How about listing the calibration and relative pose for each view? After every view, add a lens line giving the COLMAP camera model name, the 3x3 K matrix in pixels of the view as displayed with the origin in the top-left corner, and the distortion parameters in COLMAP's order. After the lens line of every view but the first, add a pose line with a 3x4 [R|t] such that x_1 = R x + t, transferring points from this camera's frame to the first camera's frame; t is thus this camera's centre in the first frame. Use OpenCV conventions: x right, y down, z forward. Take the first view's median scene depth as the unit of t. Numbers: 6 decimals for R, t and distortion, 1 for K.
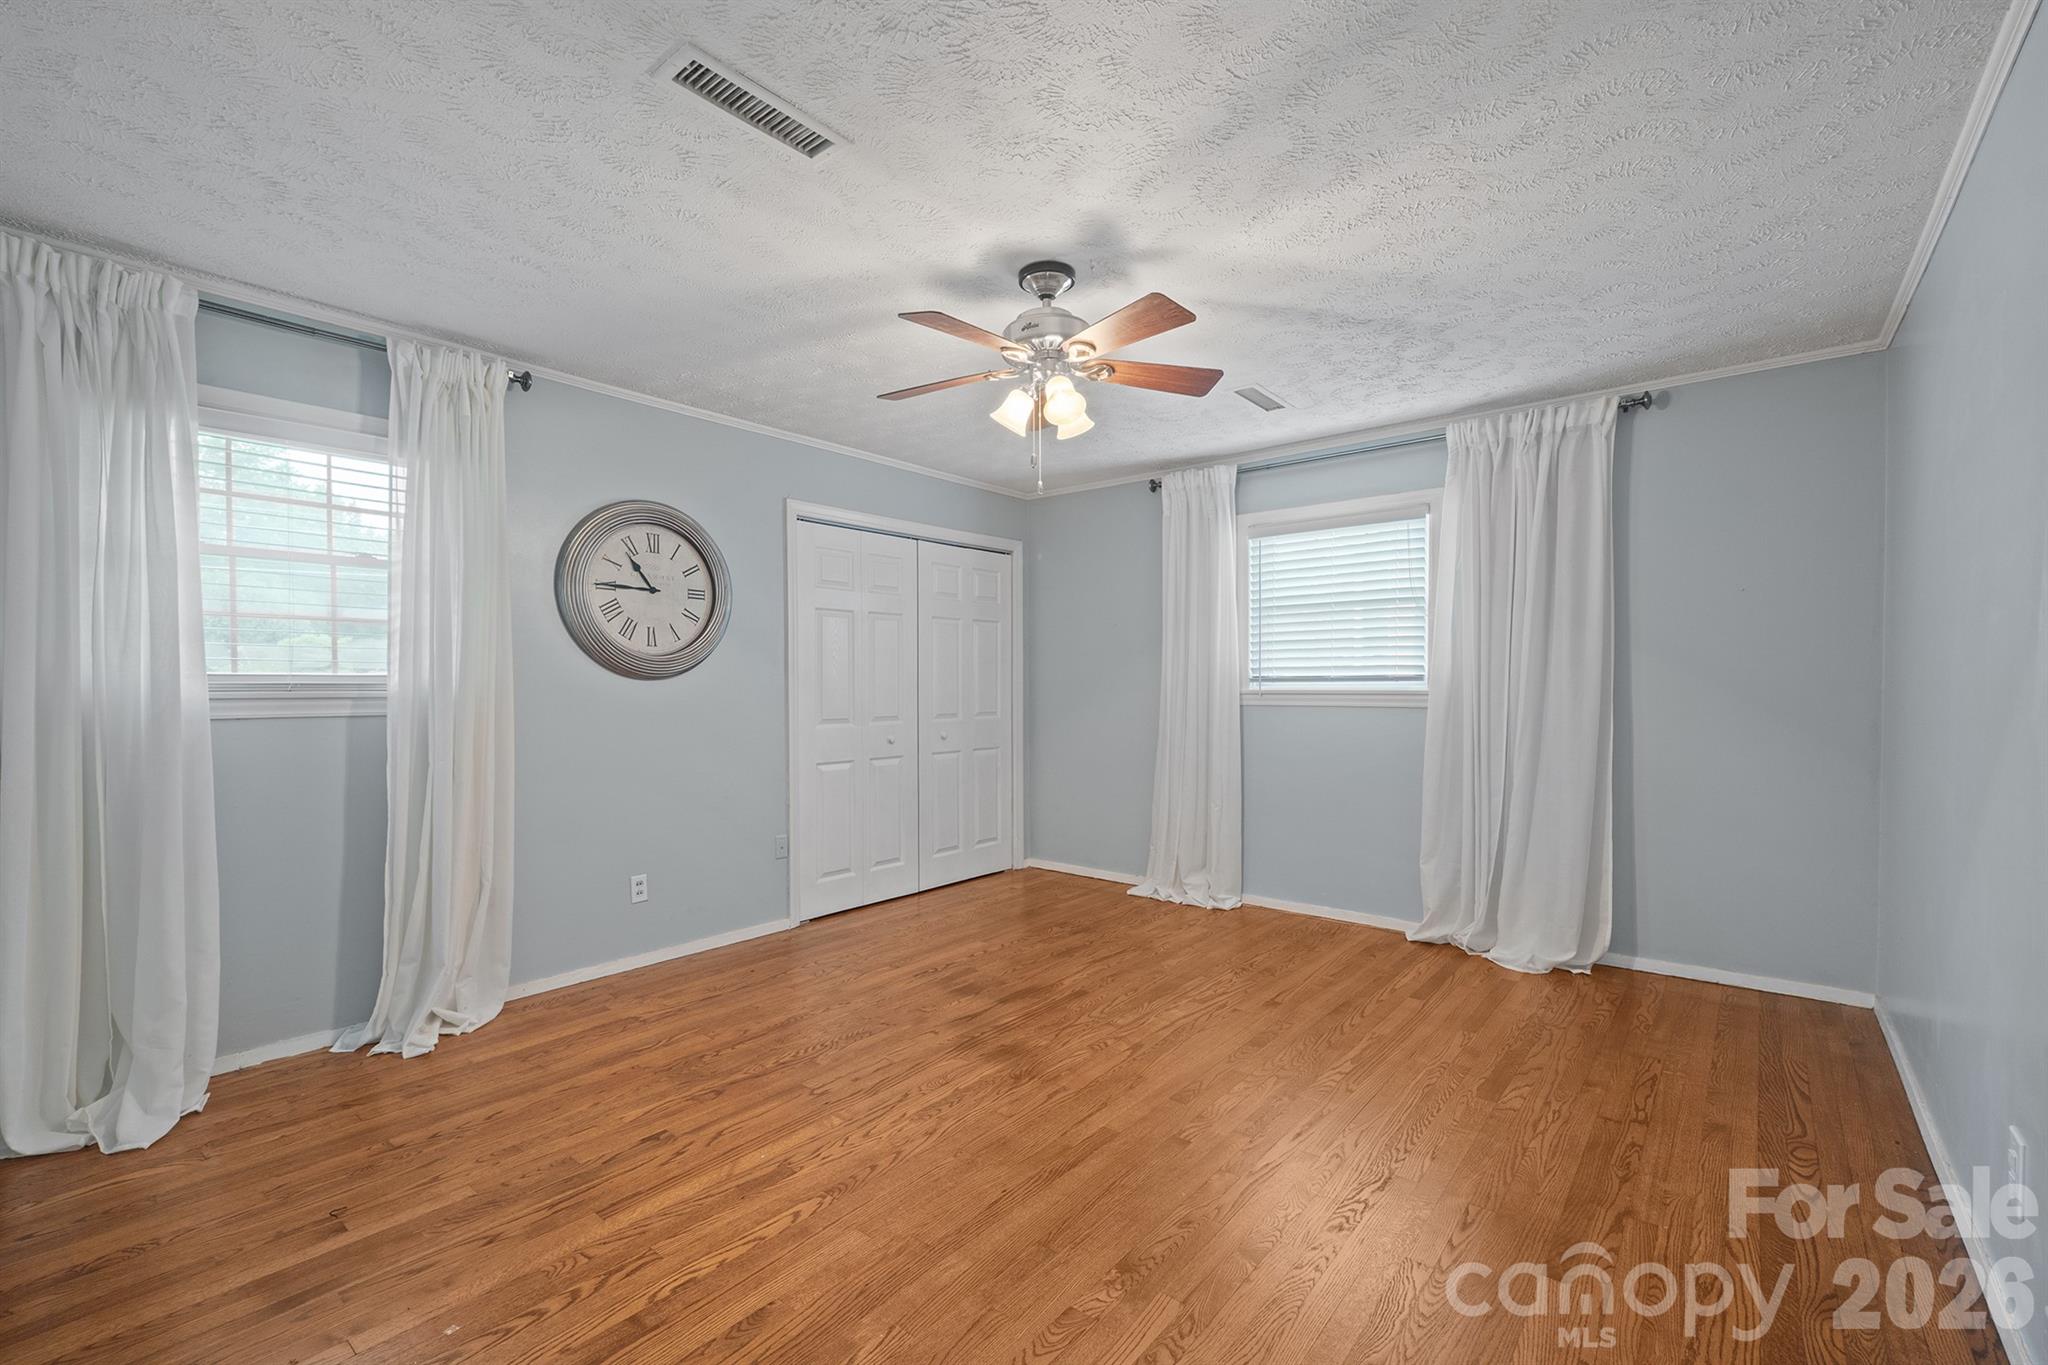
lens RADIAL K [[867.2, 0, 1028.8], [0, 867.2, 696.9], [0, 0, 1]] dist [-0.004803, -0.000584]
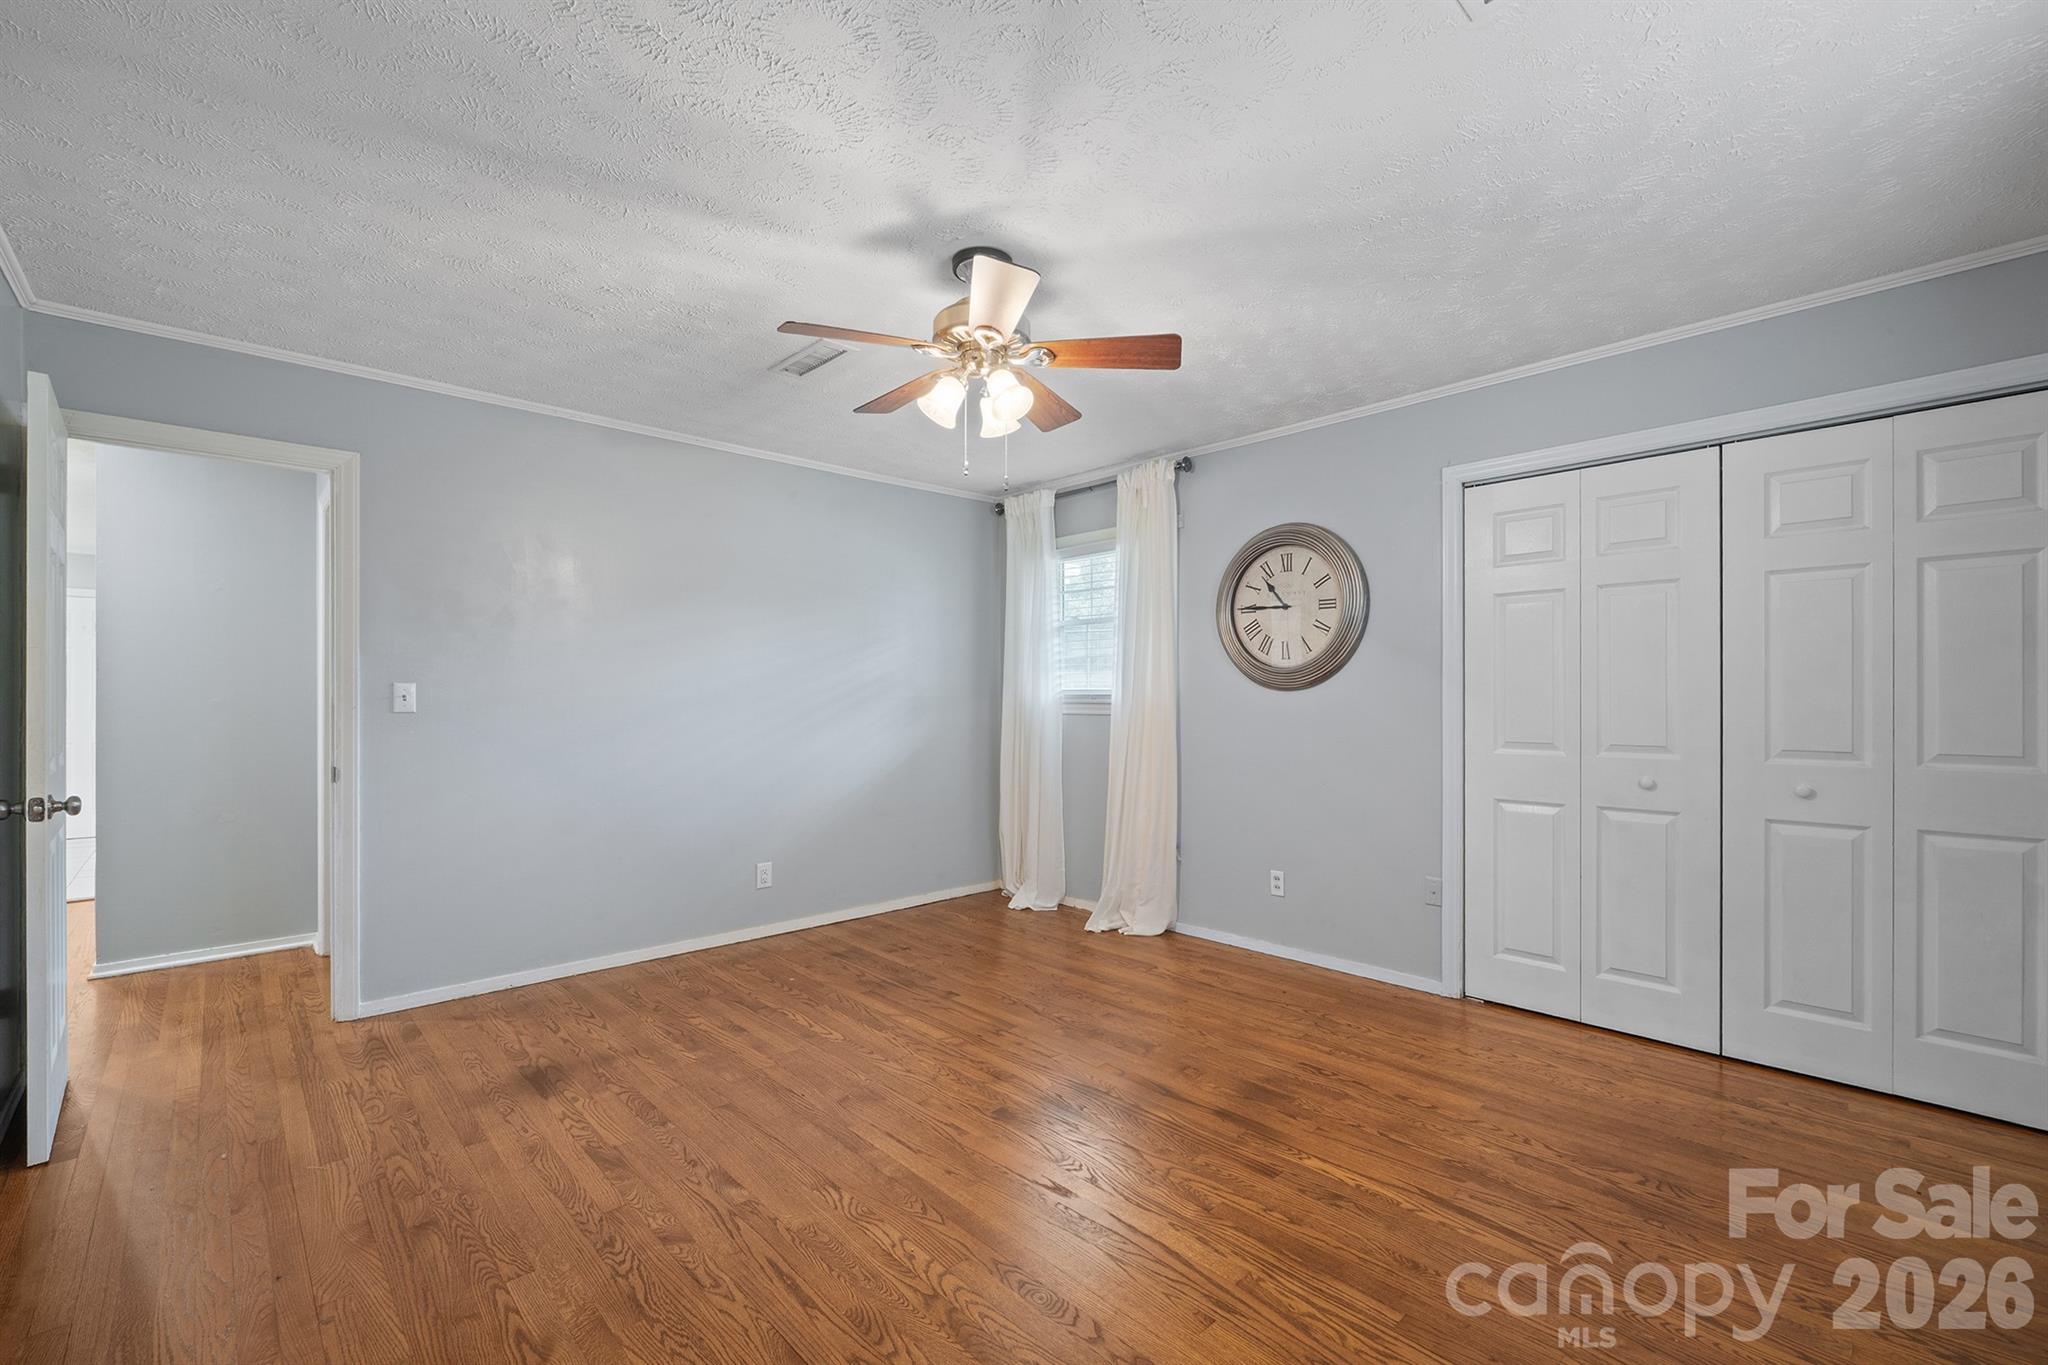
lens RADIAL K [[867.2, 0, 1033.8], [0, 867.2, 693.4], [0, 0, 1]] dist [-0.004803, -0.000584]
pose [[-0.117517, -0.000935, -0.993070, 0.682320], [-0.011554, 0.999933, 0.000425, -0.013778], [0.993004, 0.011524, -0.117520, 0.843766]]
